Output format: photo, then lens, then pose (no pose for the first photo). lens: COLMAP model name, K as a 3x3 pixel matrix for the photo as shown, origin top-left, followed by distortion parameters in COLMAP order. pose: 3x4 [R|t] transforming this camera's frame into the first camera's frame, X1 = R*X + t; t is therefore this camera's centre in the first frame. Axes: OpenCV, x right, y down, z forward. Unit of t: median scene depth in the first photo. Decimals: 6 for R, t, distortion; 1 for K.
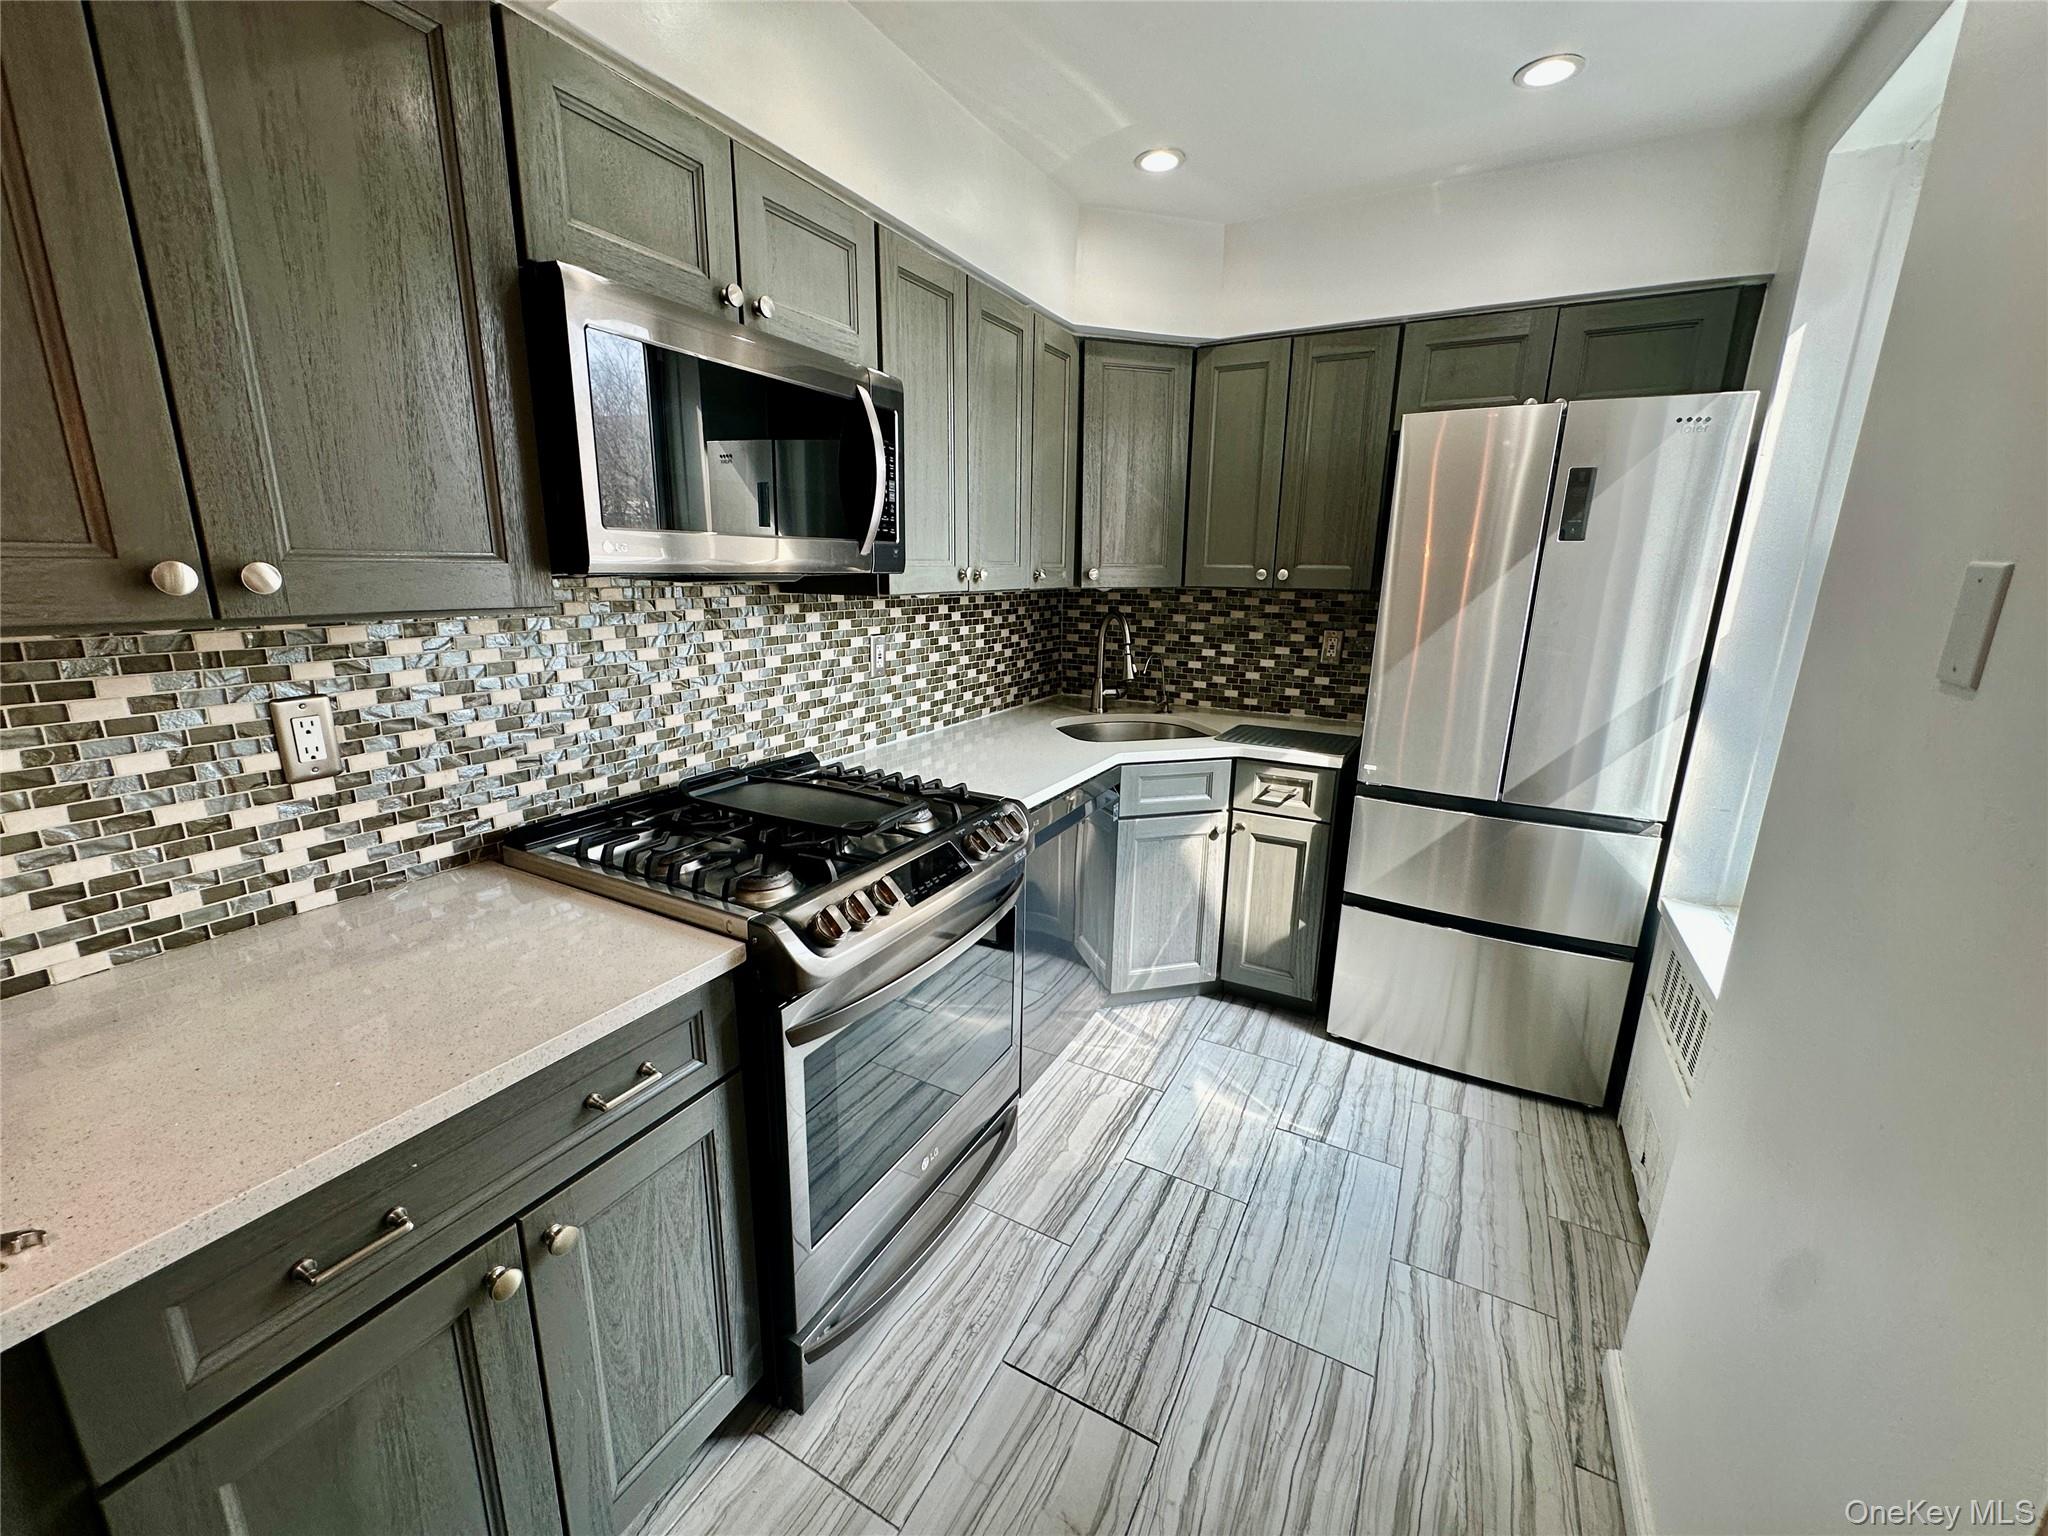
lens RADIAL K [[820.4, 0, 1021.8], [0, 820.4, 766.2], [0, 0, 1]] dist [0.003562, -0.000004]
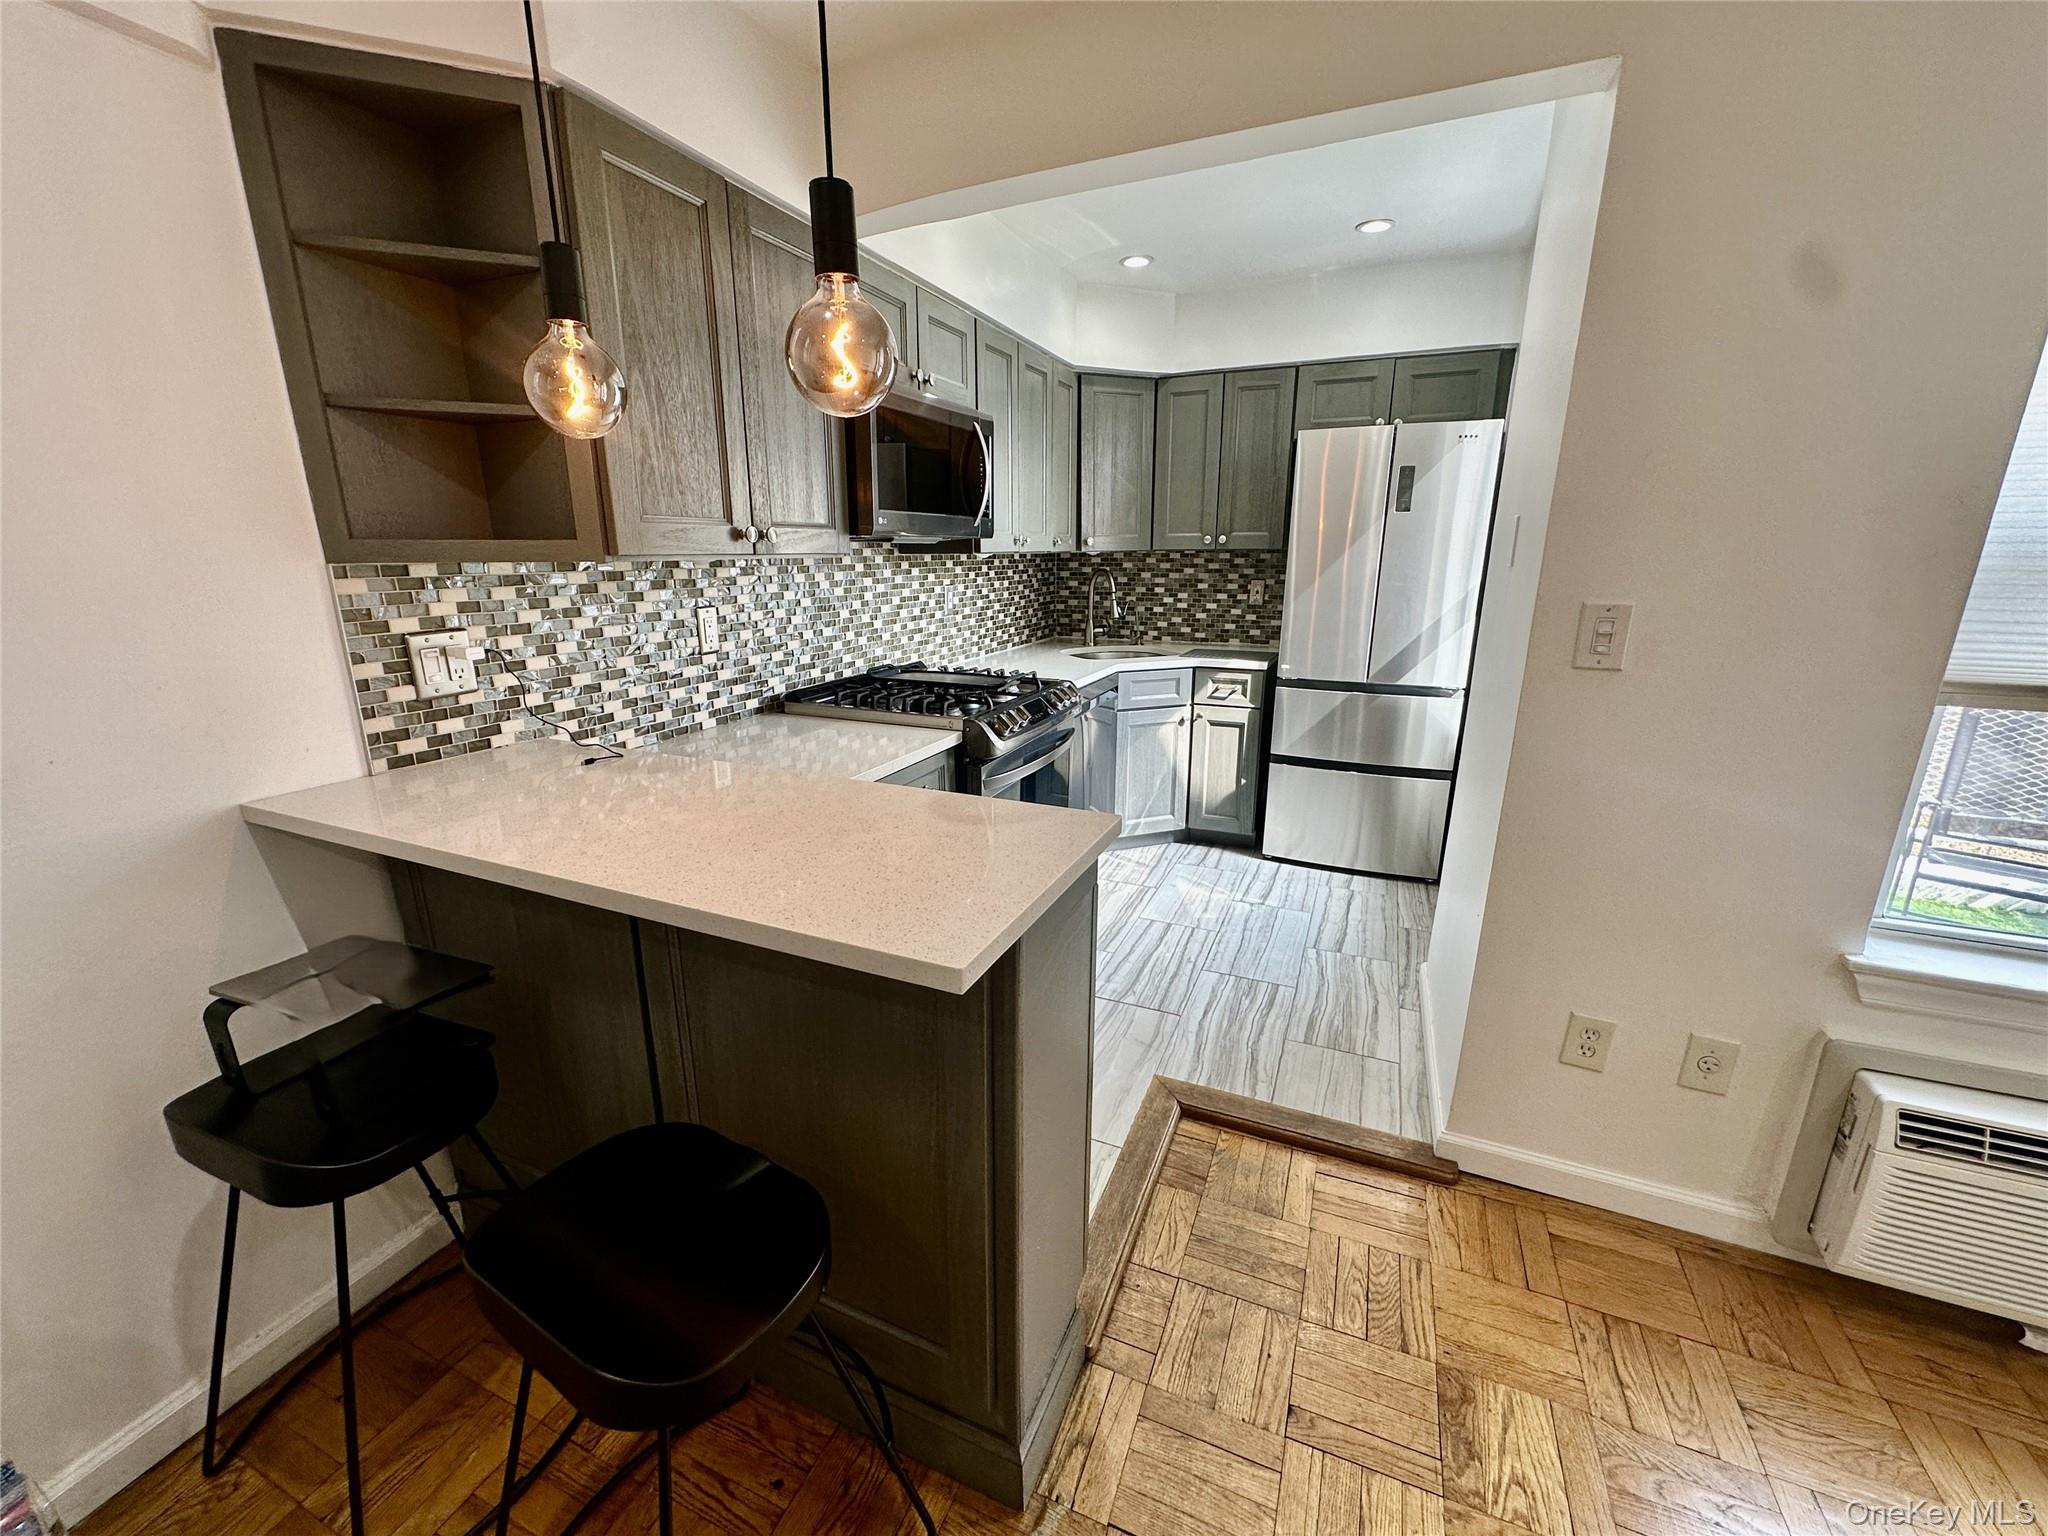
lens RADIAL K [[820.4, 0, 1021.7], [0, 820.4, 766.6], [0, 0, 1]] dist [0.003562, -0.000004]
pose [[0.995881, -0.039440, 0.081648, -0.195774], [0.037874, 0.999069, 0.020646, 0.144140], [-0.082386, -0.017469, 0.996447, -0.484583]]
